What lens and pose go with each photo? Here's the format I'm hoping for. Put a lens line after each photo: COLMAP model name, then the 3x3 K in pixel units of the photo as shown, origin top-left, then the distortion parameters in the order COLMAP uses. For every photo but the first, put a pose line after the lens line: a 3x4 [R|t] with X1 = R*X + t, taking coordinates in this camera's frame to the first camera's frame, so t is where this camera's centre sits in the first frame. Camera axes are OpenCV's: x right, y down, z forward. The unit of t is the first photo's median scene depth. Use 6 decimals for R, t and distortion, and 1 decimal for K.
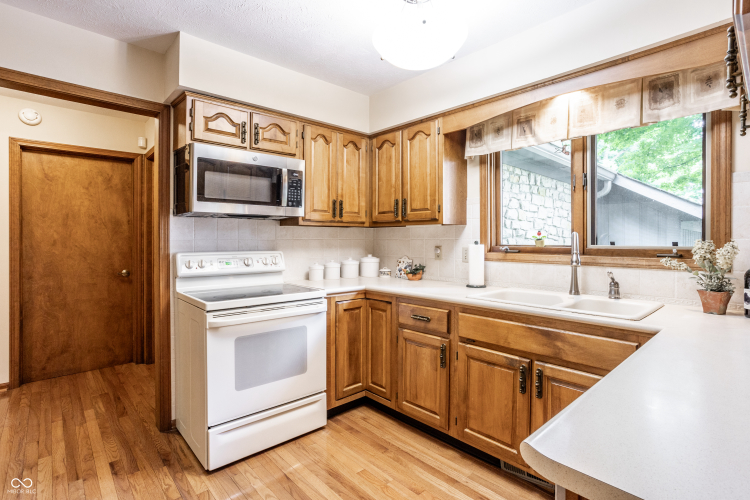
lens RADIAL K [[369.8, 0, 372.5], [0, 369.8, 237.9], [0, 0, 1]] dist [-0.046751, 0.028904]
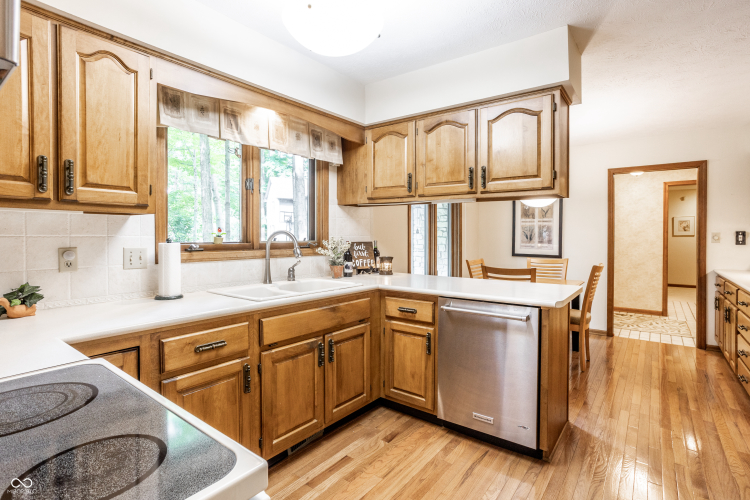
lens RADIAL K [[369.8, 0, 372.5], [0, 369.8, 237.9], [0, 0, 1]] dist [-0.046751, 0.028904]
pose [[-0.164917, -0.004093, 0.986299, -0.635261], [-0.001613, 0.999991, 0.003880, 0.004686], [-0.986306, -0.000951, -0.164922, 0.833477]]
